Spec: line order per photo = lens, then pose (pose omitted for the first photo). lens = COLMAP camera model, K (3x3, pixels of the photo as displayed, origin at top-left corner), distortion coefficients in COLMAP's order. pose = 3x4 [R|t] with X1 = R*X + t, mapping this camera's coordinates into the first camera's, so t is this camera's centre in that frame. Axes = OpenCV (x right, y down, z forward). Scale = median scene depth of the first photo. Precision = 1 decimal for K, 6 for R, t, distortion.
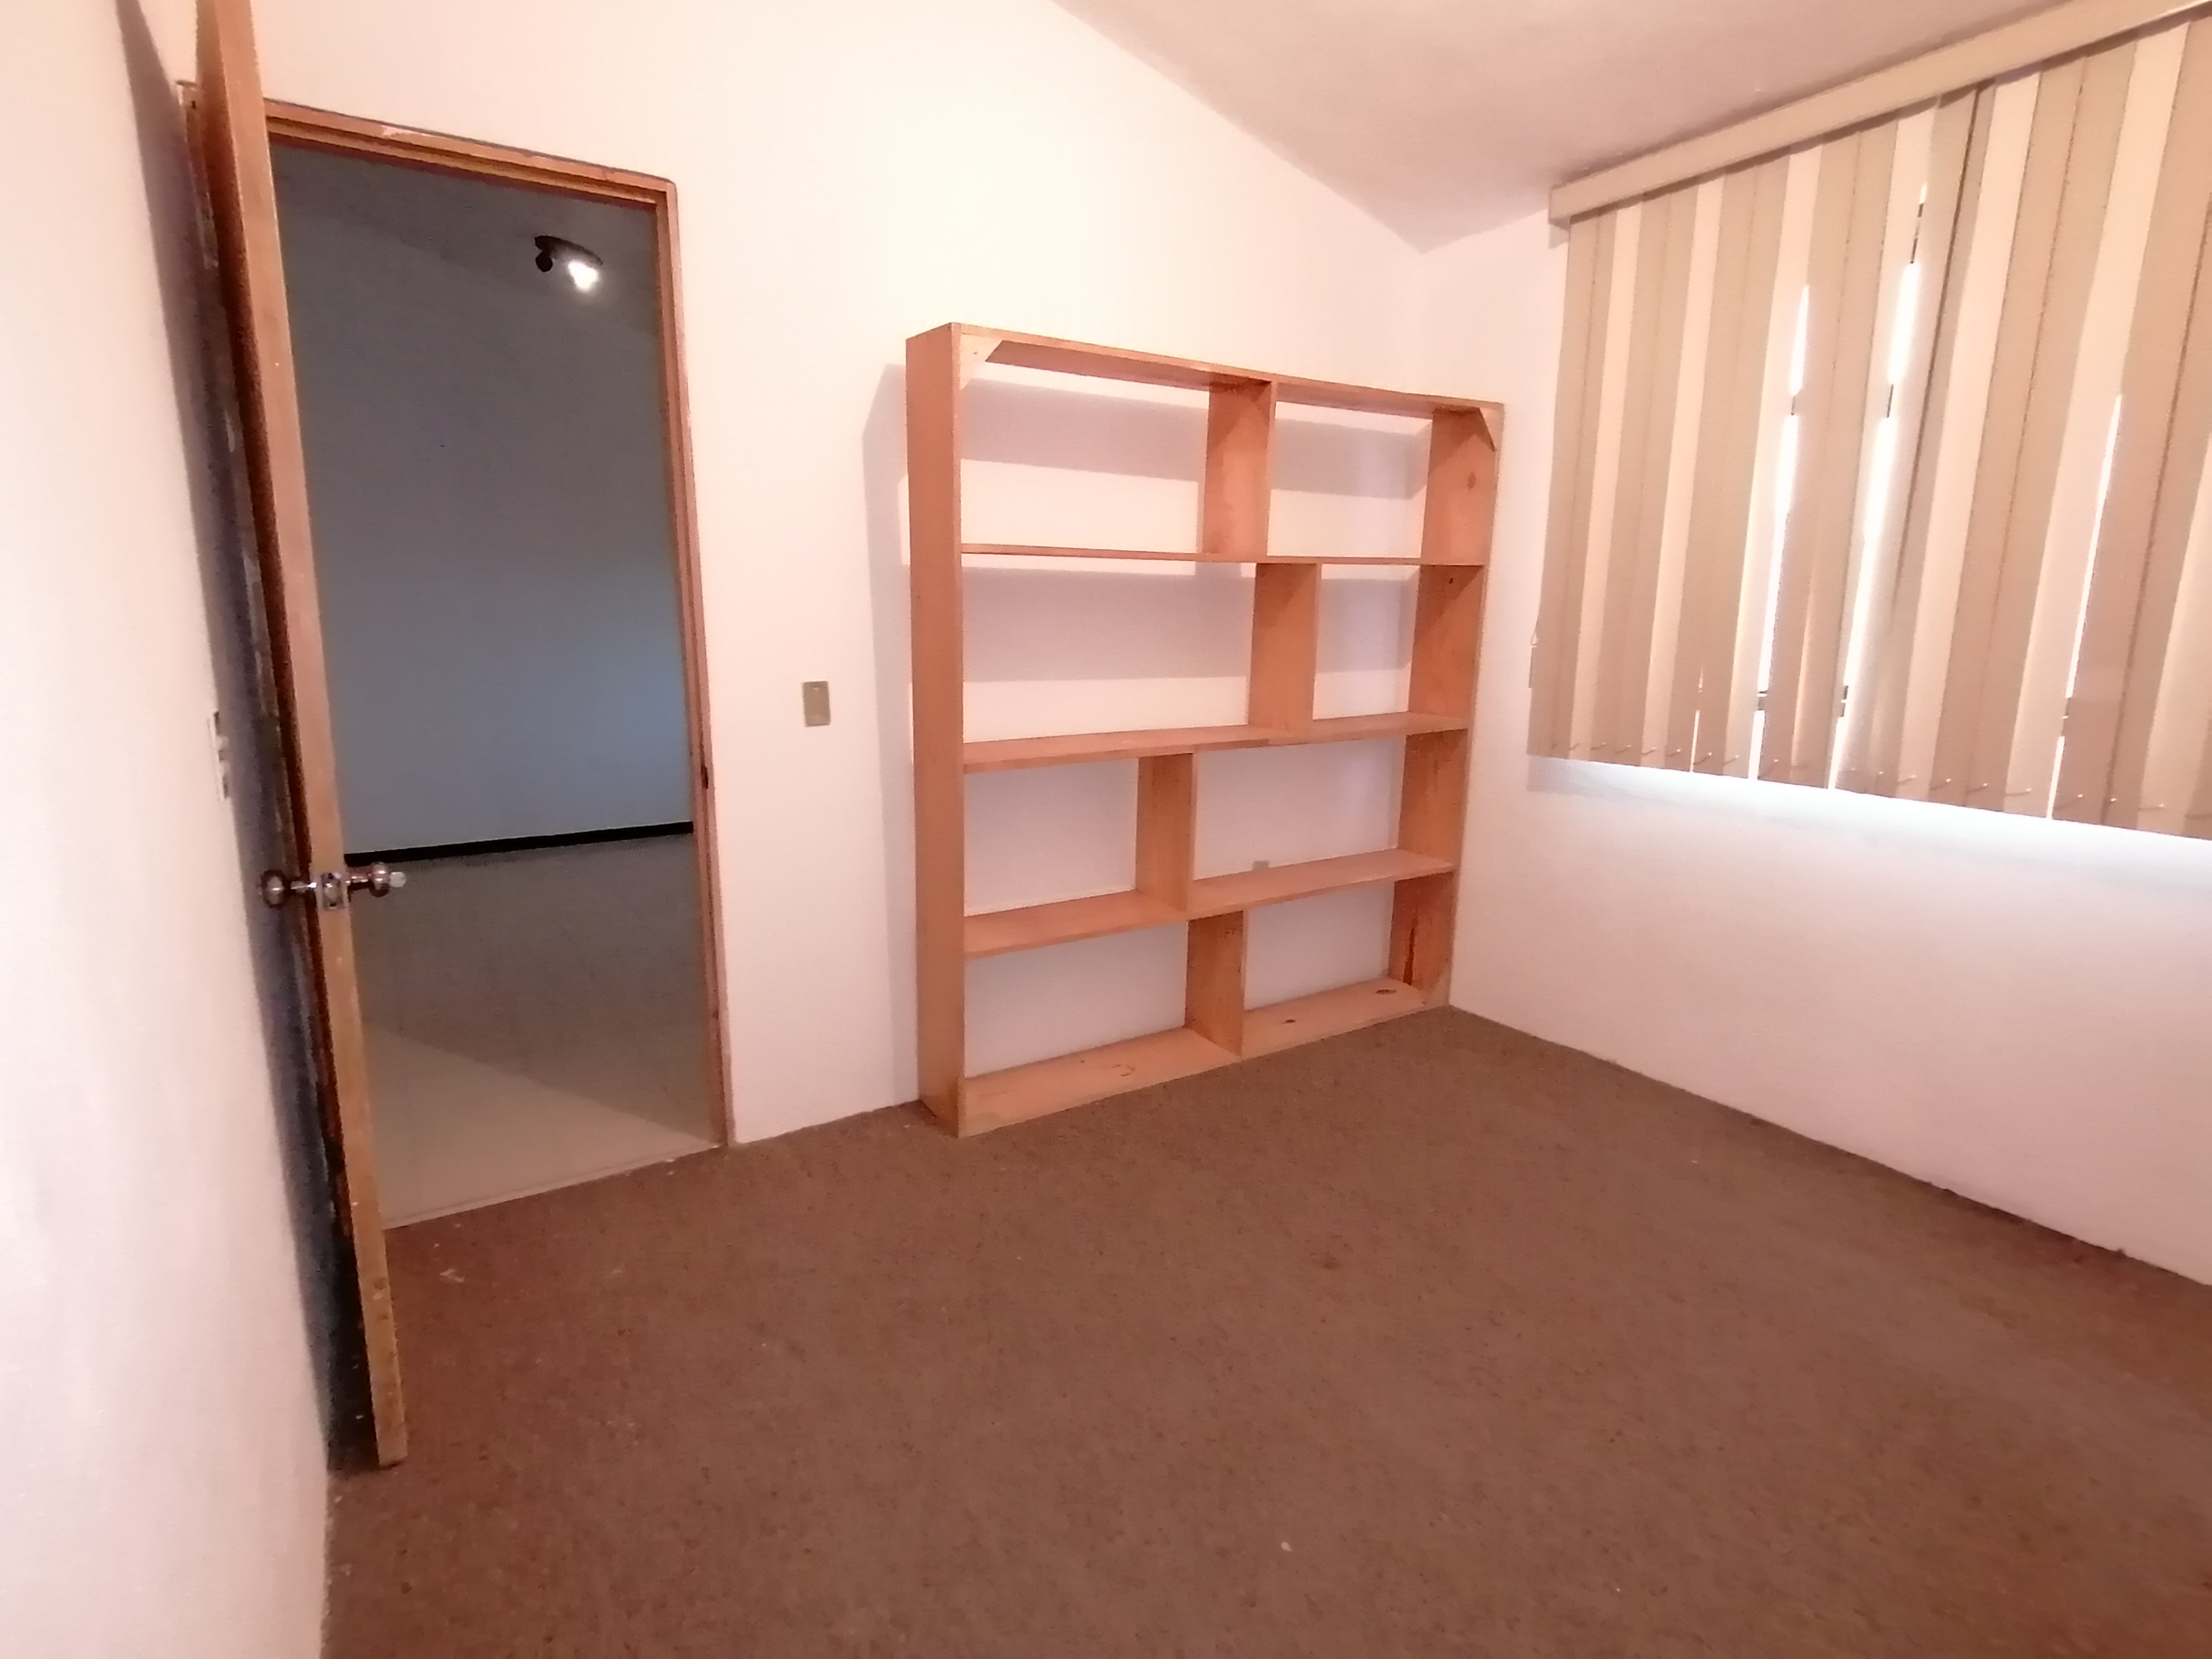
lens RADIAL K [[1114.7, 0, 1100.9], [0, 1114.7, 813.5], [0, 0, 1]] dist [0.003802, -0.000975]
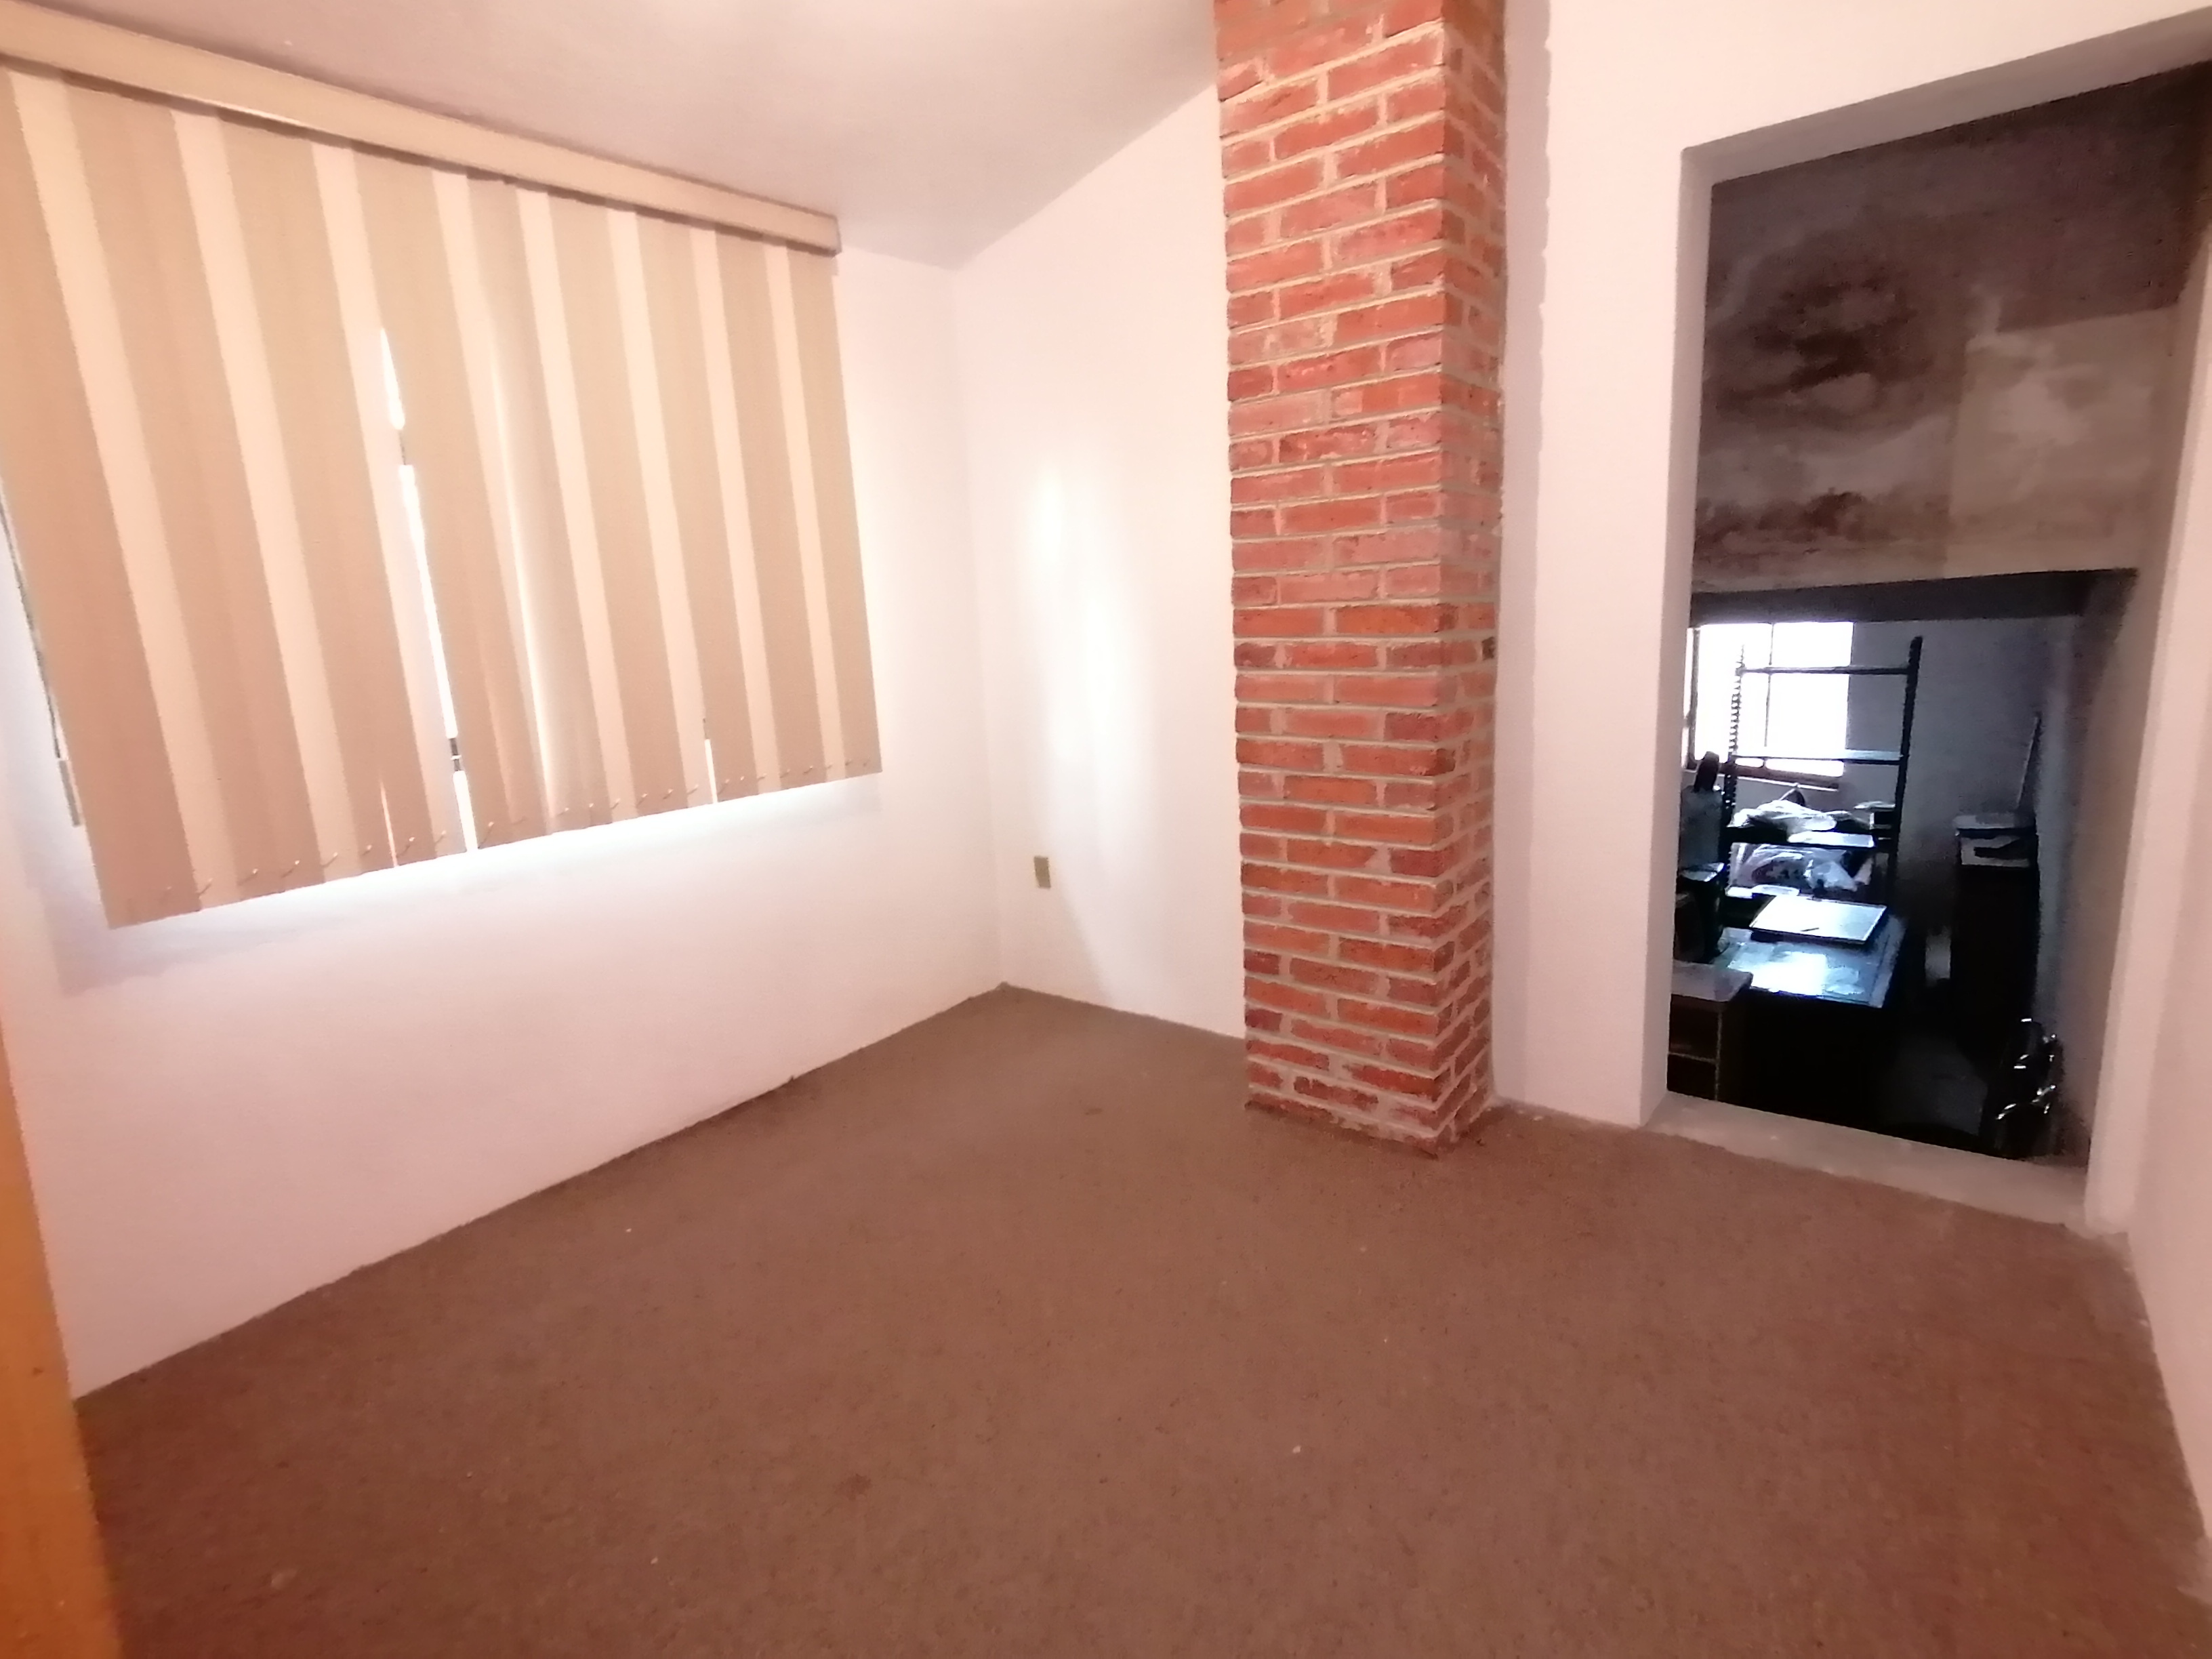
lens RADIAL K [[1114.7, 0, 1112.5], [0, 1114.7, 850.8], [0, 0, 1]] dist [0.003802, -0.000975]
pose [[-0.325278, -0.186314, 0.927082, -0.465486], [0.242831, 0.931063, 0.272314, -0.162012], [-0.913908, 0.313702, -0.257611, 0.804108]]
